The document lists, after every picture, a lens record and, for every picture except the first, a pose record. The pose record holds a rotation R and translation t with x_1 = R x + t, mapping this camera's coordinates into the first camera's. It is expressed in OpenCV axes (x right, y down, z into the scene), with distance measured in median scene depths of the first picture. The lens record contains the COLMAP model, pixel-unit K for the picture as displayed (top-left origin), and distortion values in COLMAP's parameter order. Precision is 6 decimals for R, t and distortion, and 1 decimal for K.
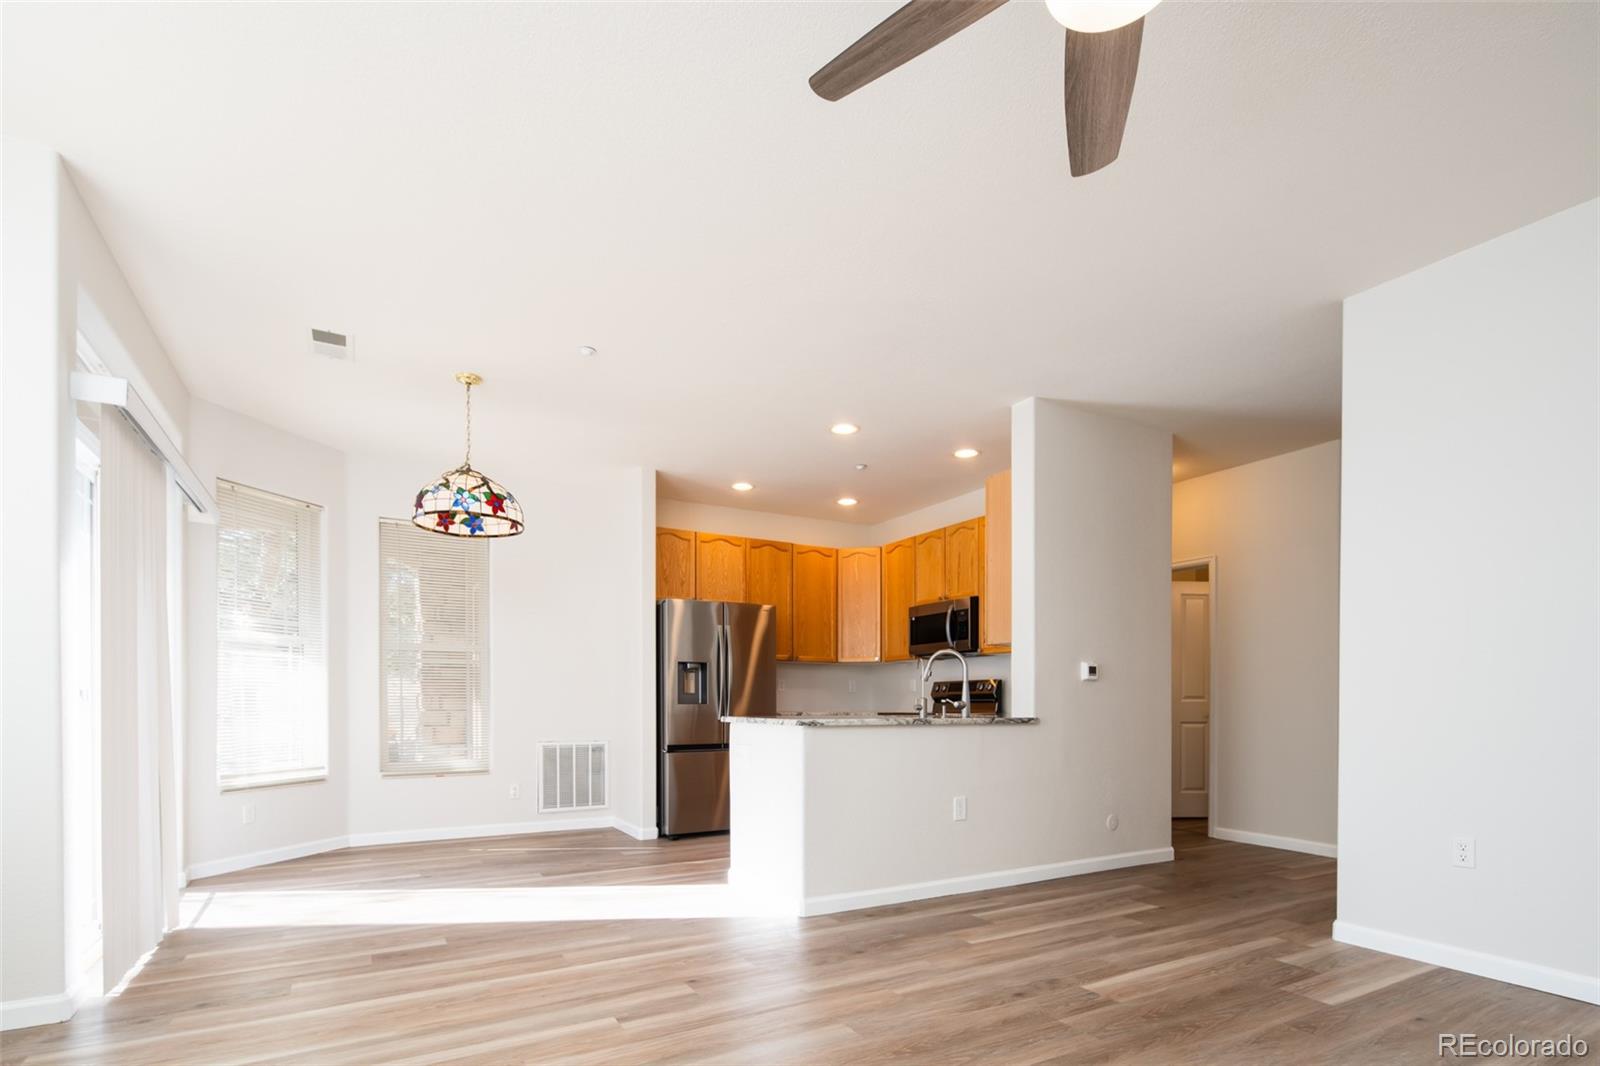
lens RADIAL K [[791.0, 0, 790.0], [0, 791.0, 683.2], [0, 0, 1]] dist [0.008174, -0.005741]
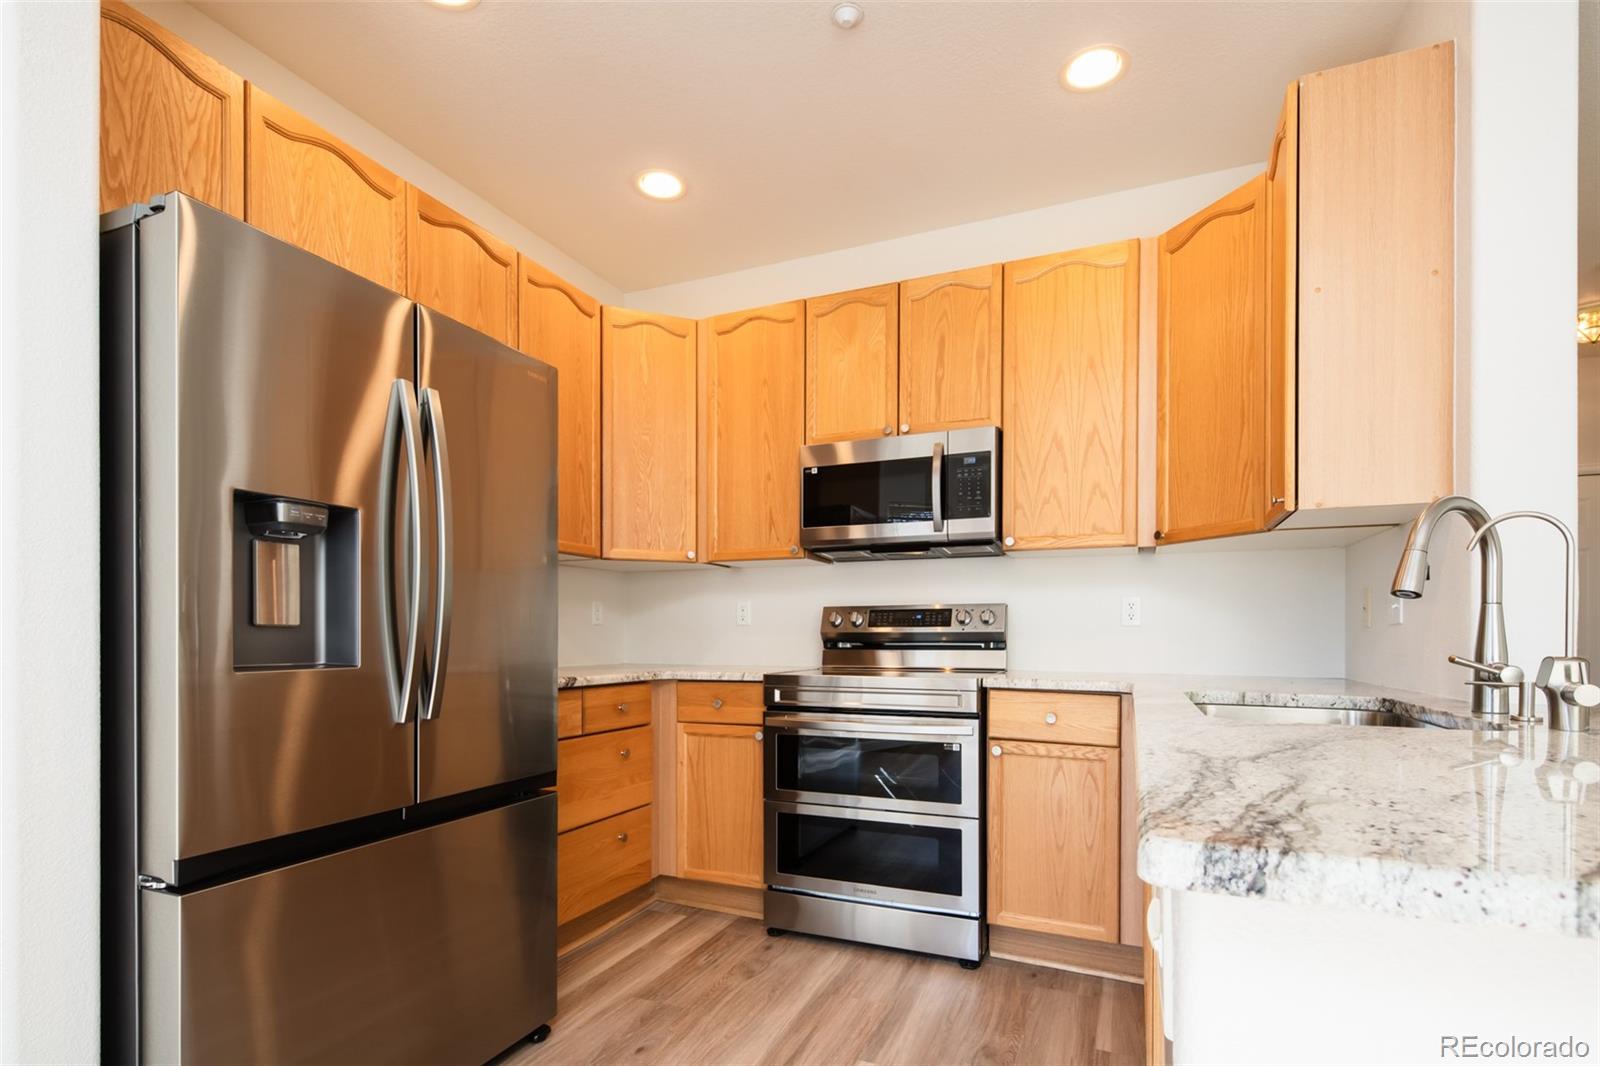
lens RADIAL K [[791.0, 0, 808.5], [0, 791.0, 625.5], [0, 0, 1]] dist [0.008174, -0.005741]
pose [[0.785140, 0.010572, 0.619228, -0.150919], [-0.018435, 0.999810, 0.006305, 0.008169], [-0.619044, -0.016366, 0.785186, 0.701640]]
